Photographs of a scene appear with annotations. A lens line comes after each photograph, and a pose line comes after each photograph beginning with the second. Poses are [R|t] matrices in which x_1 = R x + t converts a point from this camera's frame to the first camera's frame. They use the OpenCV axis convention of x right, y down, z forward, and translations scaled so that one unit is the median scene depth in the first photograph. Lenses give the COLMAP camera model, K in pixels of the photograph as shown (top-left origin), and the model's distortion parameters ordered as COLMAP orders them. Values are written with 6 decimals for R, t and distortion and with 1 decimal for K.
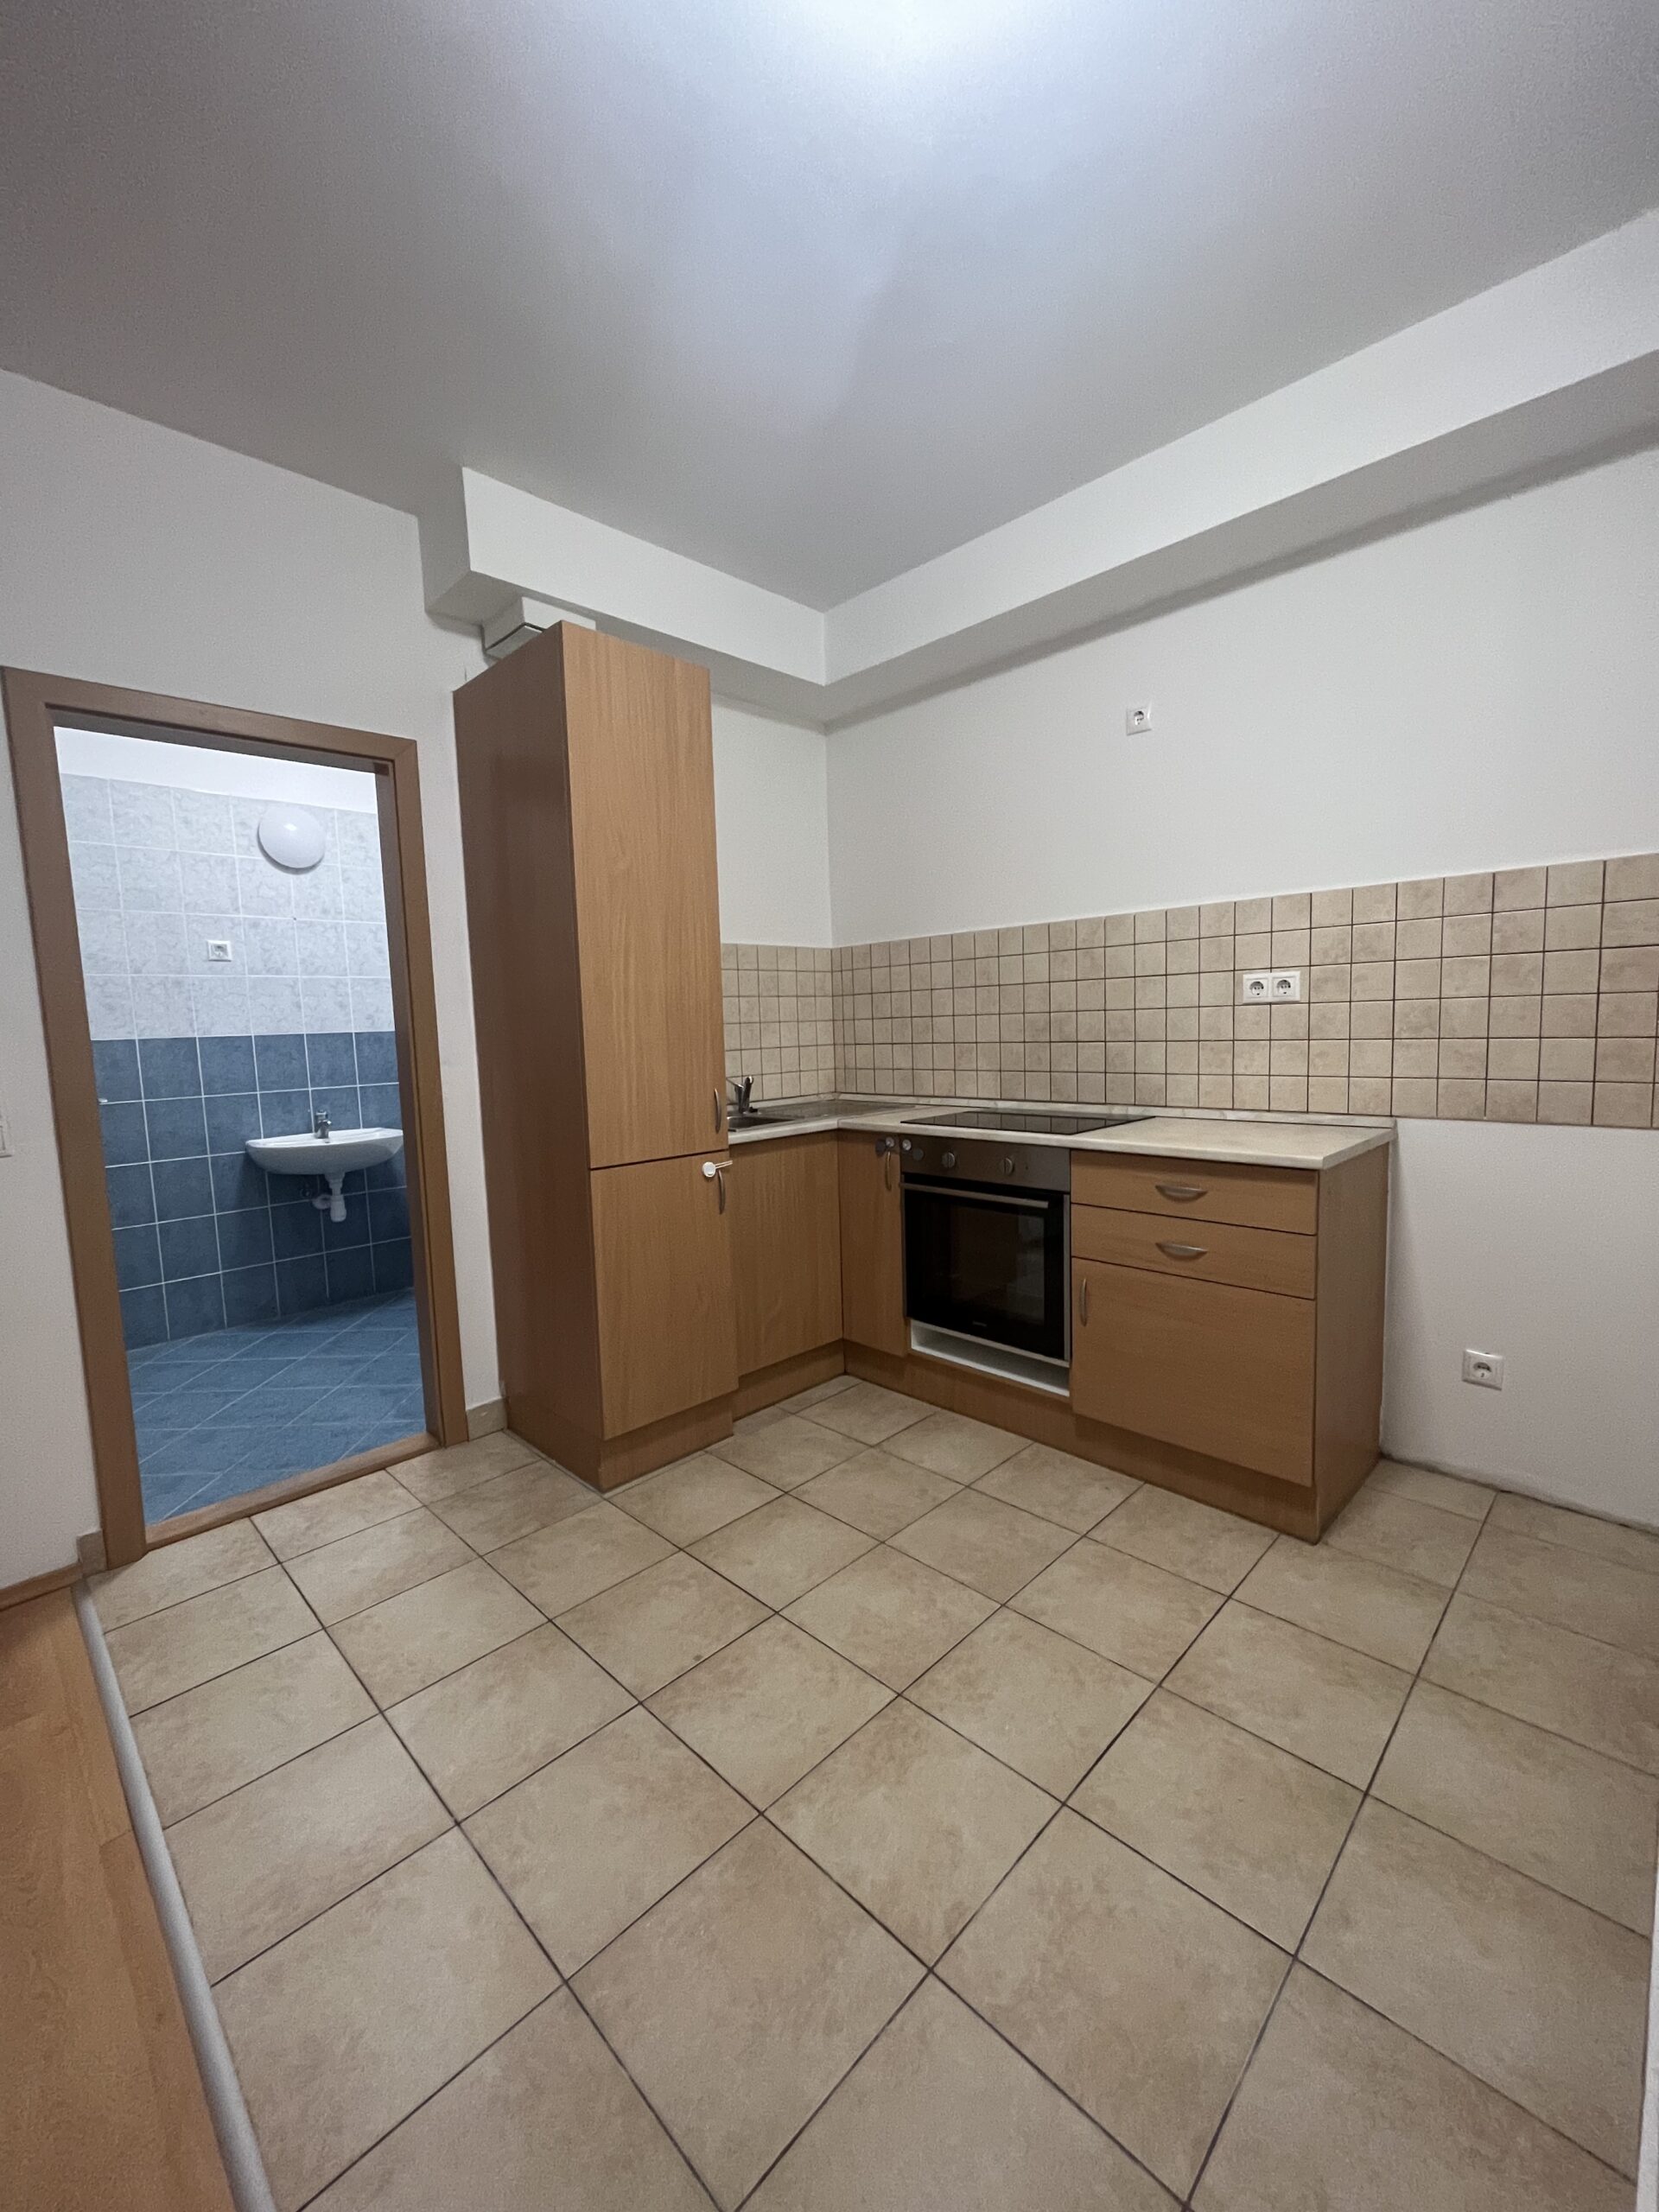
lens RADIAL K [[891.7, 0, 829.5], [0, 891.7, 1106.0], [0, 0, 1]] dist [-0.001611, -0.000081]
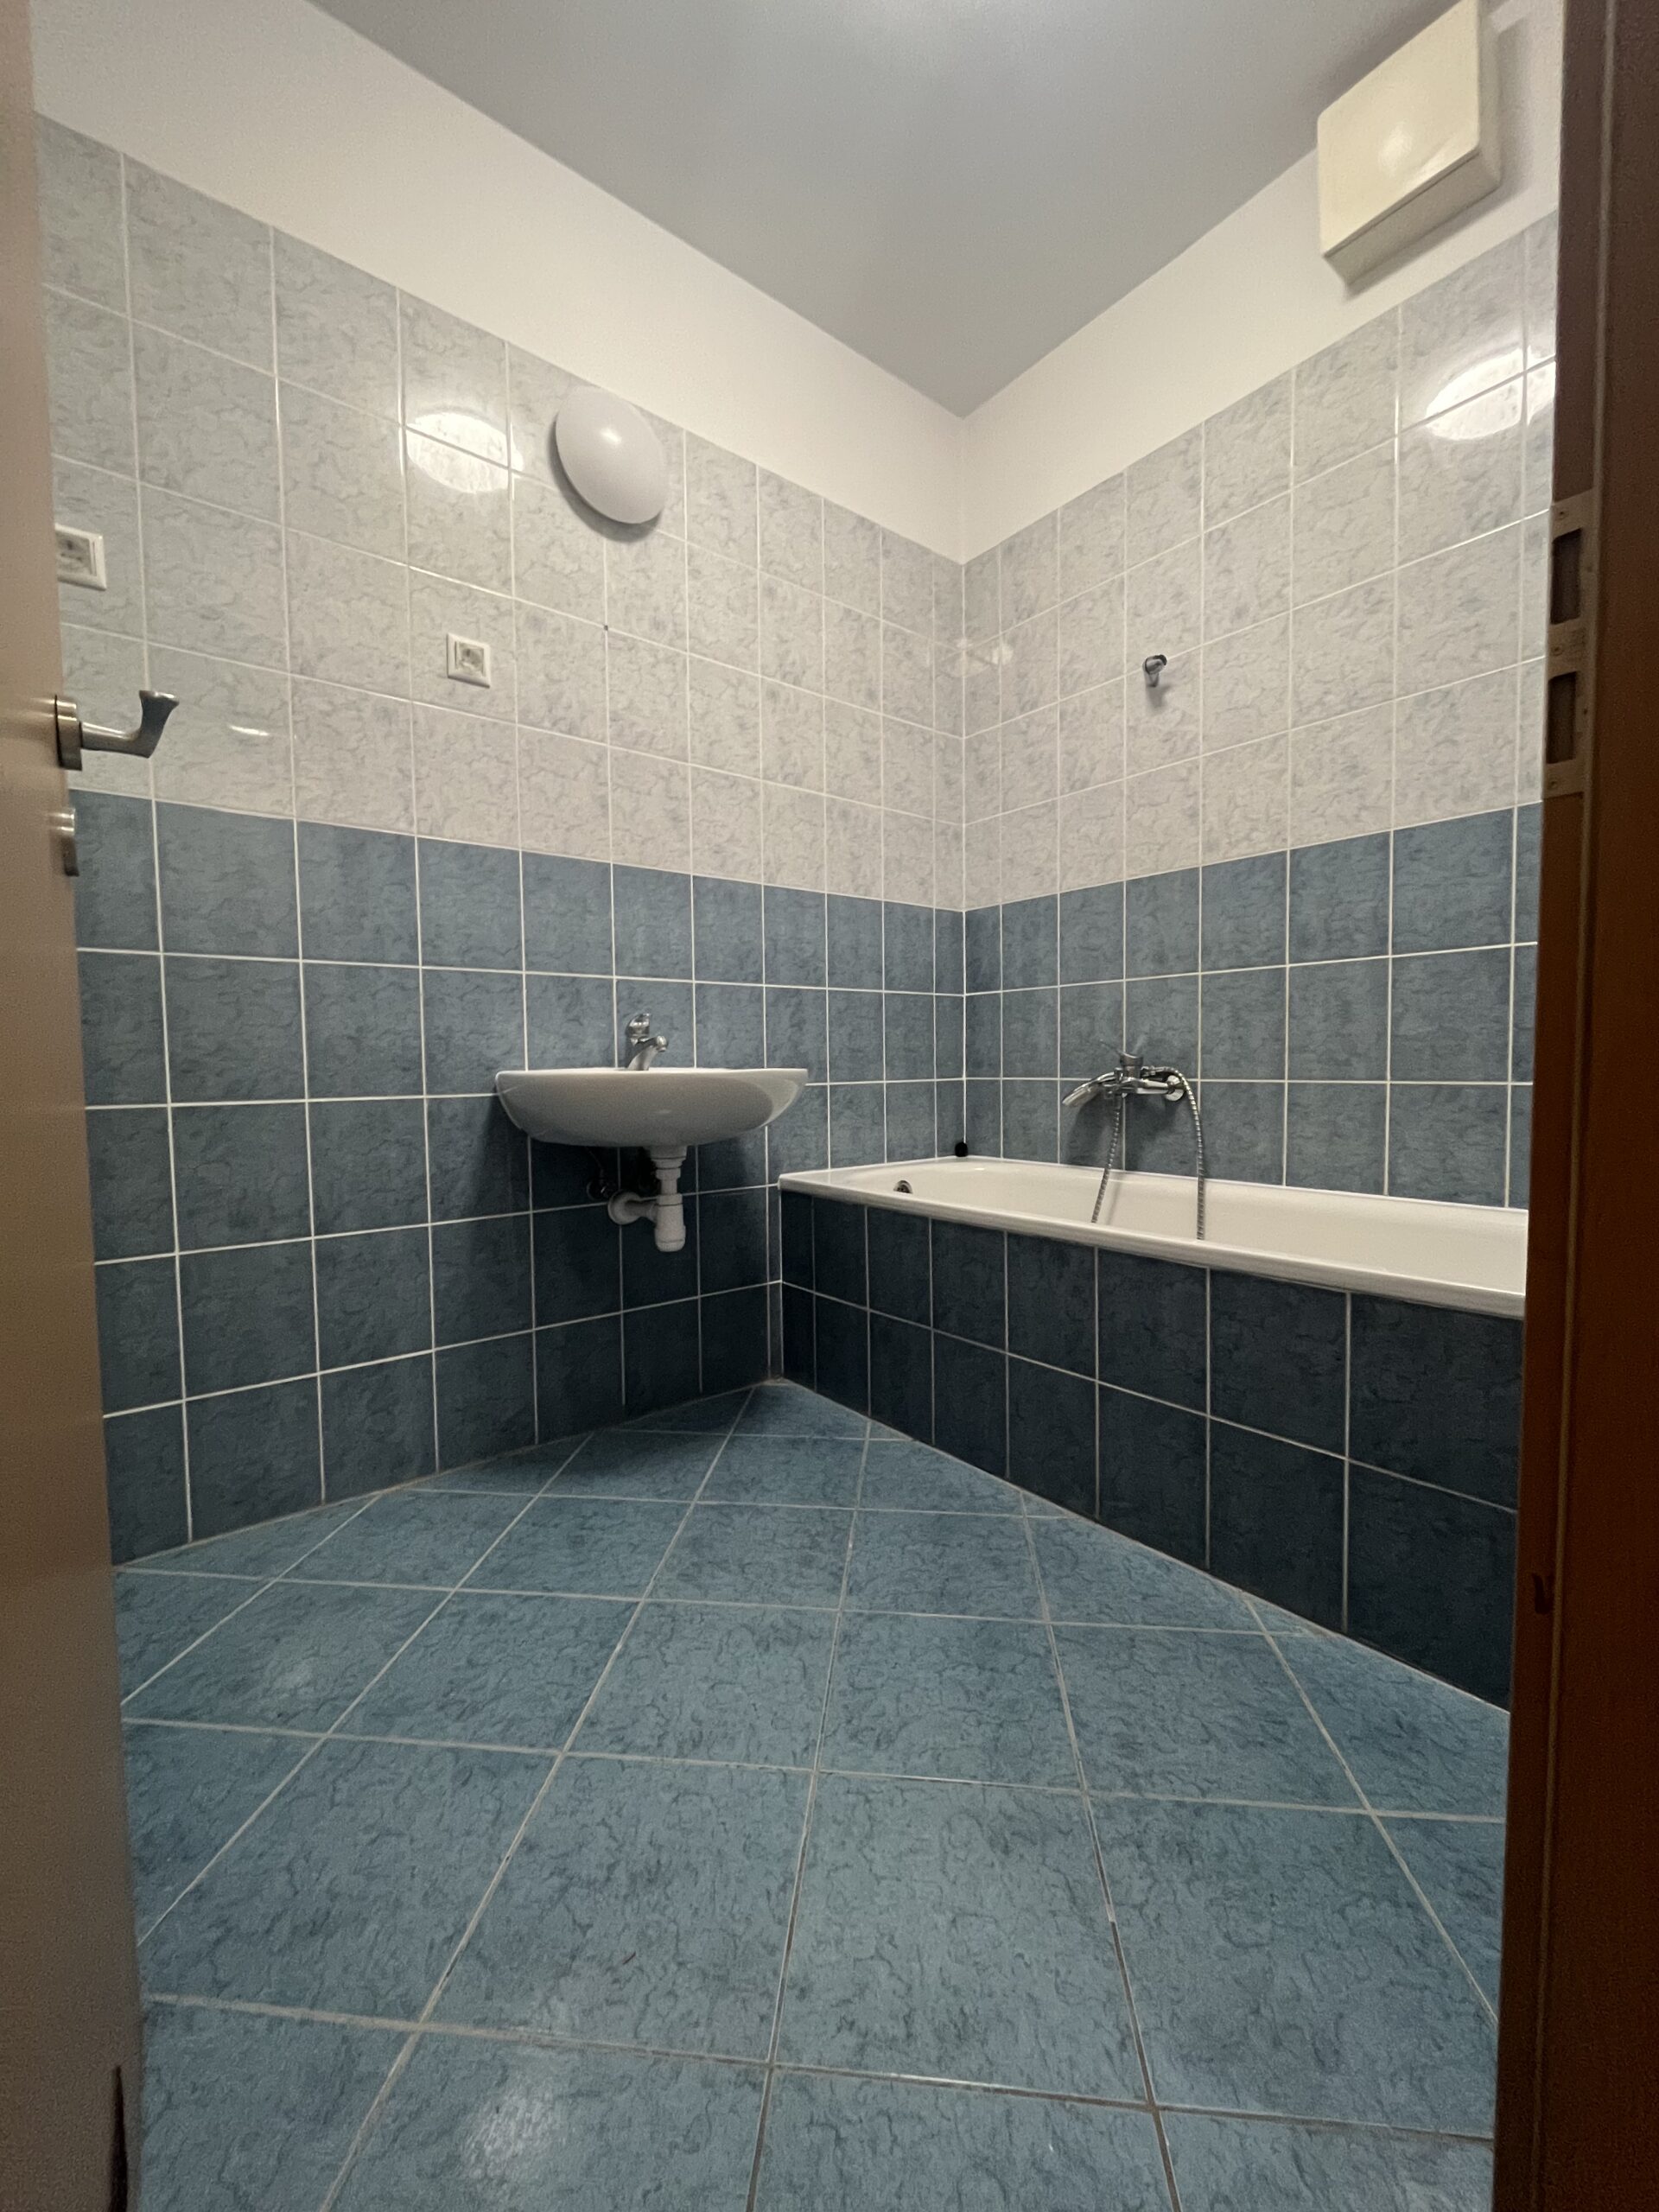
lens RADIAL K [[891.7, 0, 829.5], [0, 891.7, 1106.0], [0, 0, 1]] dist [-0.001611, -0.000081]
pose [[0.993417, 0.025523, -0.111678, -0.427479], [-0.030654, 0.998541, -0.044464, 0.073358], [0.110380, 0.047595, 0.992749, 0.553104]]
